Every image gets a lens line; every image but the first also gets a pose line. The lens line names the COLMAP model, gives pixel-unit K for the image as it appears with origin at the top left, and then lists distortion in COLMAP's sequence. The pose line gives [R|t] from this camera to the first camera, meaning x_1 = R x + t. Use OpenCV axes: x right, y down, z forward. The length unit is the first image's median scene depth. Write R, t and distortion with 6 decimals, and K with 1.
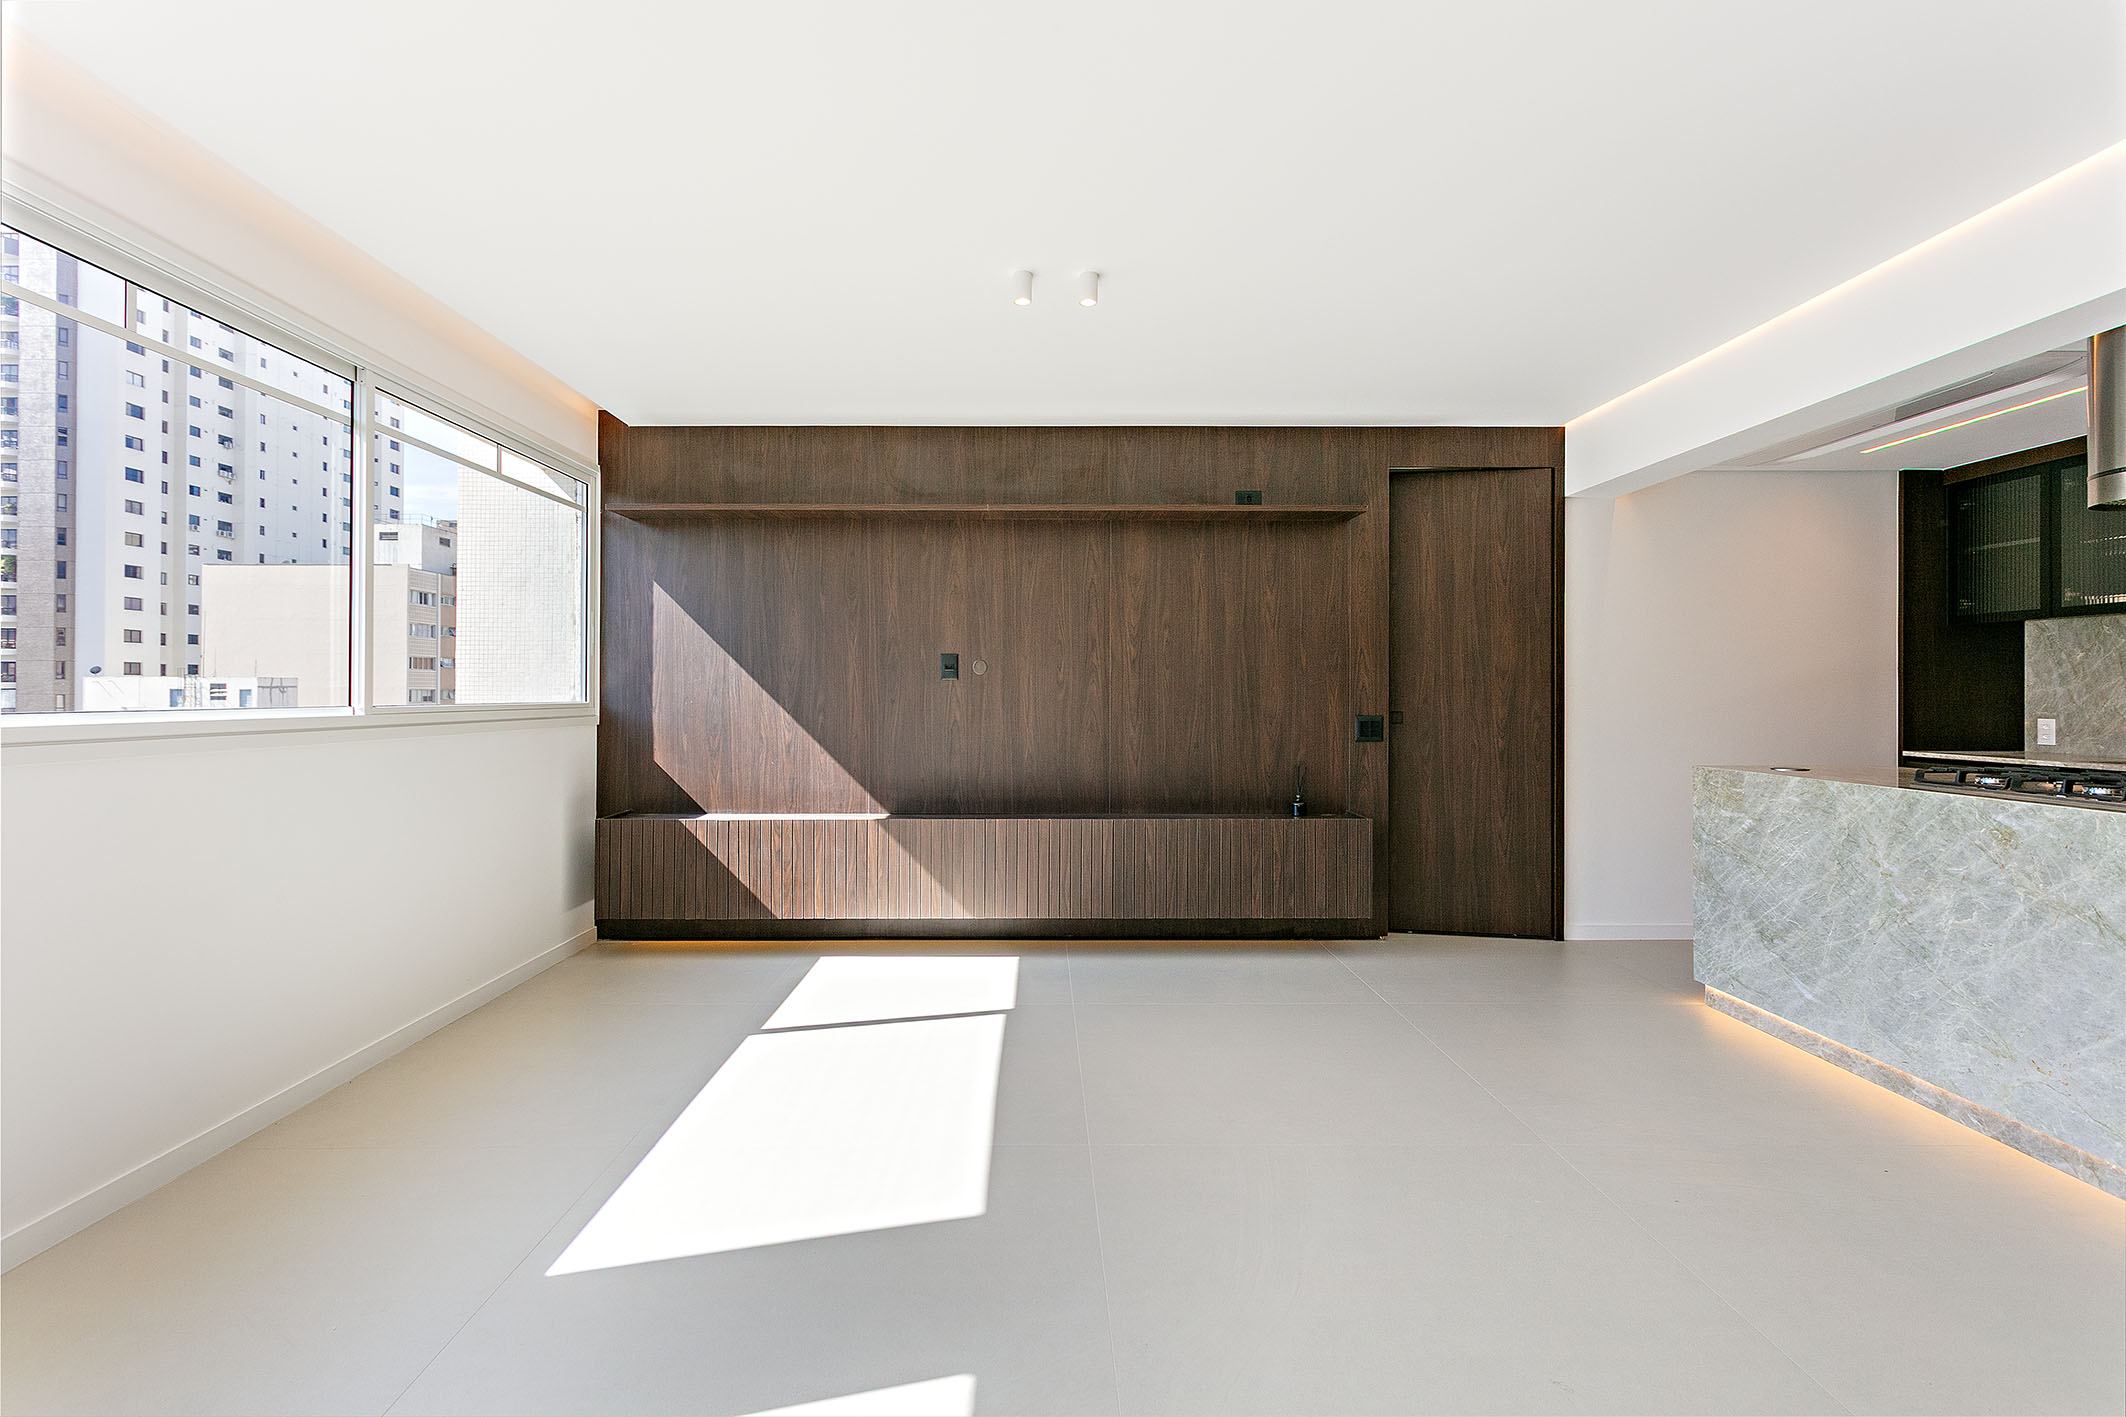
lens RADIAL K [[1062.8, 0, 1051.5], [0, 1062.8, 688.1], [0, 0, 1]] dist [0.003408, 0.000534]
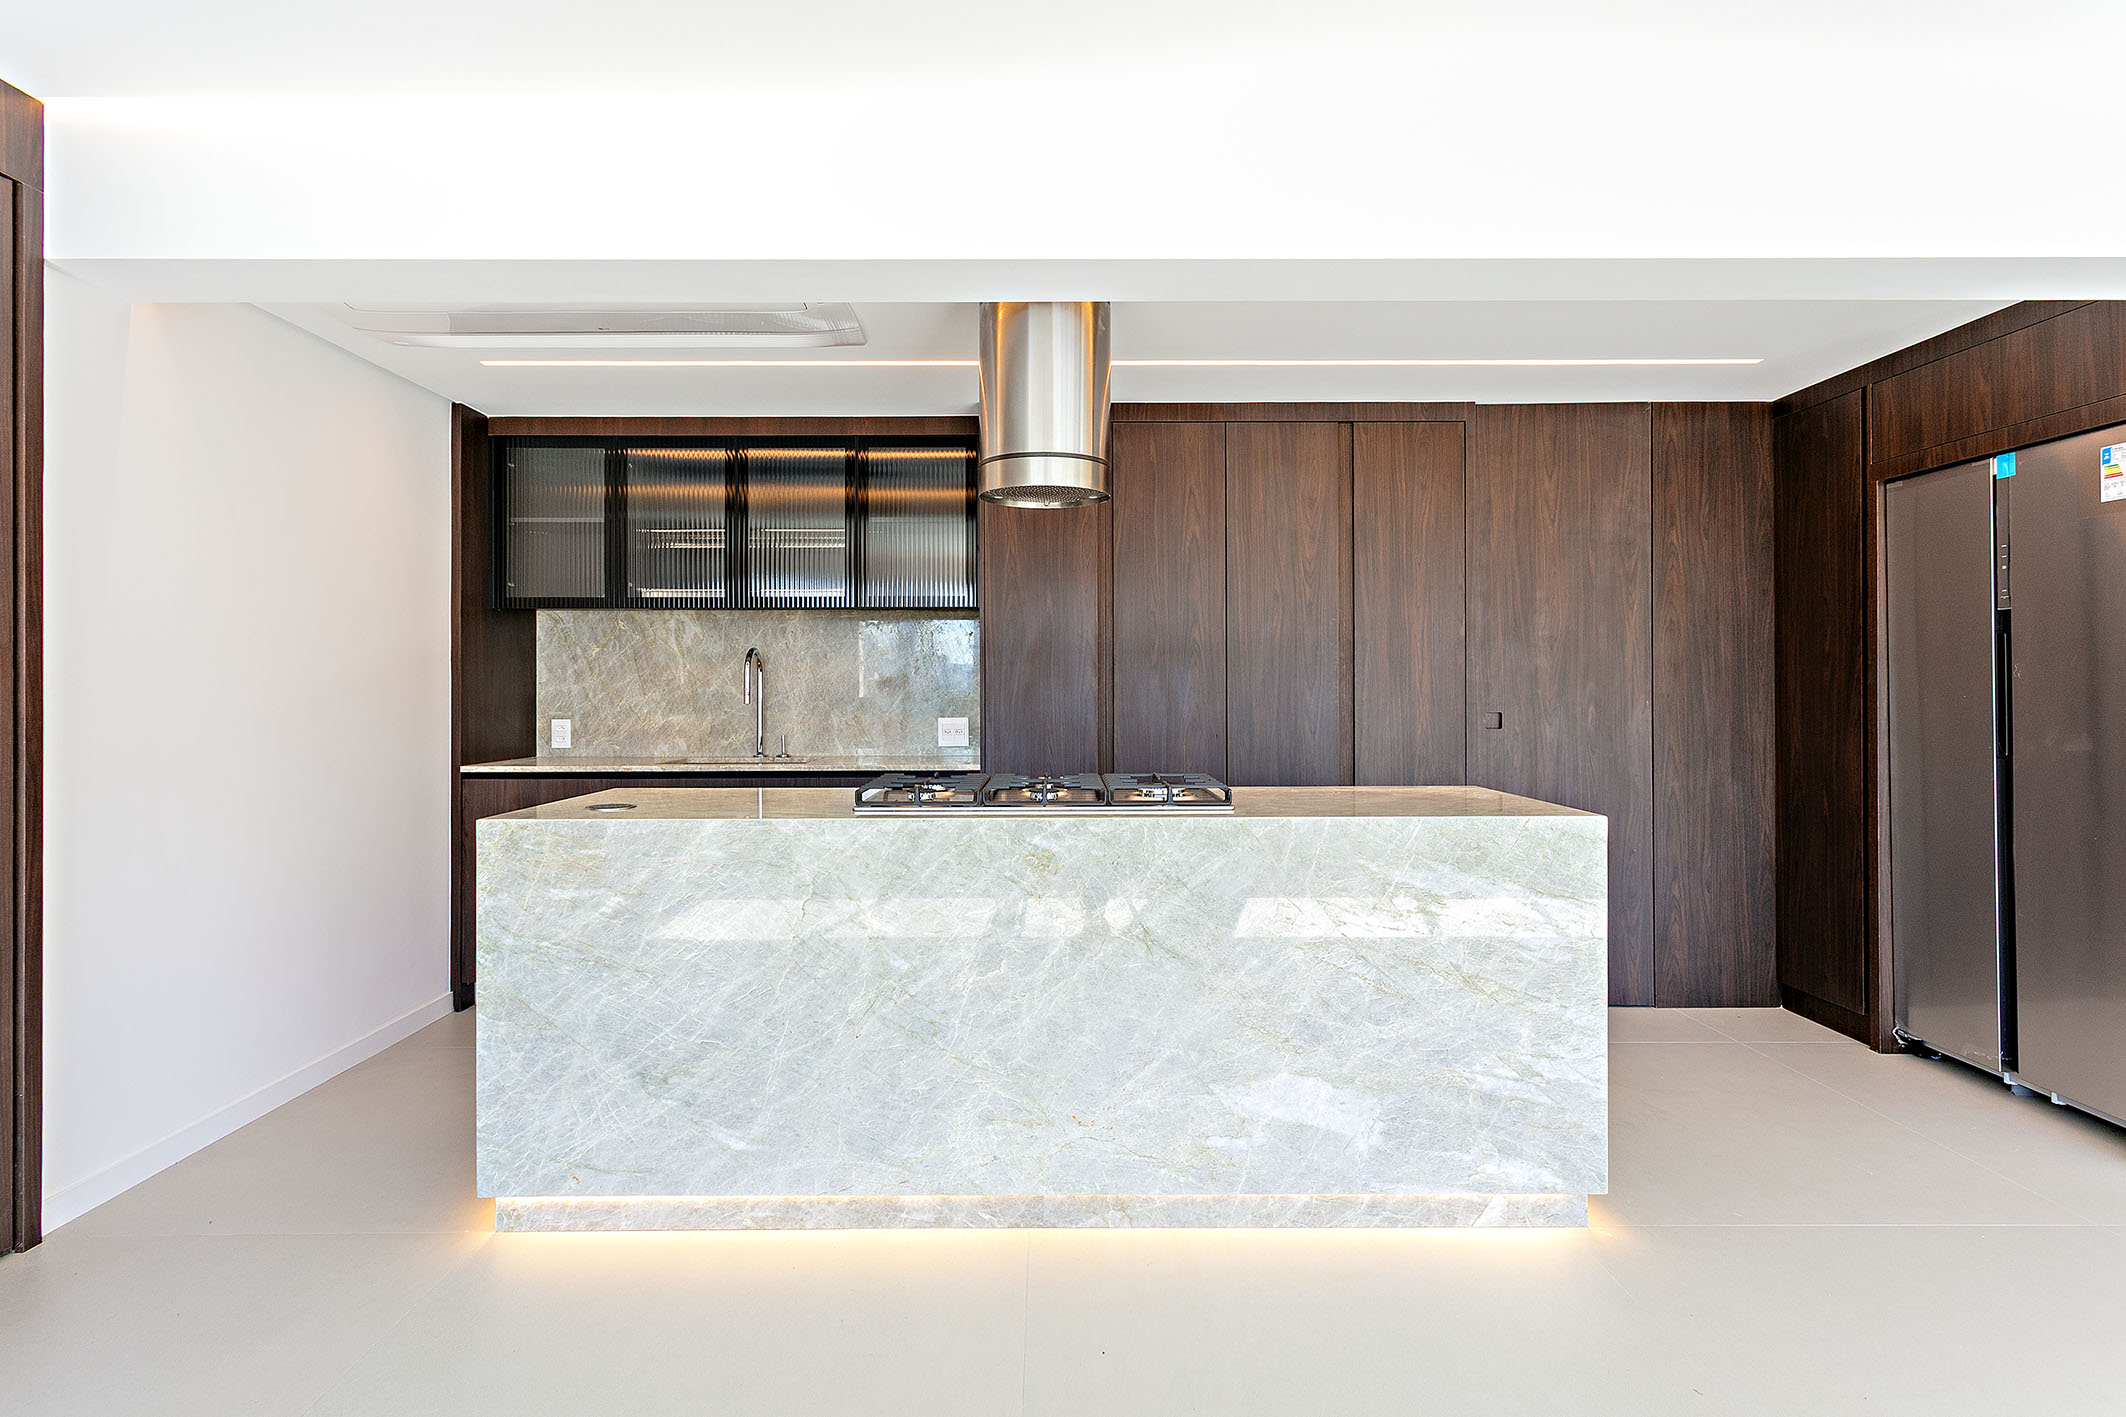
lens RADIAL K [[1062.8, 0, 1051.5], [0, 1062.8, 688.1], [0, 0, 1]] dist [0.003408, 0.000534]
pose [[0.009897, 0.001241, 0.999950, 0.045437], [-0.002850, 0.999995, -0.001213, 0.002811], [-0.999947, -0.002837, 0.009900, 0.789131]]
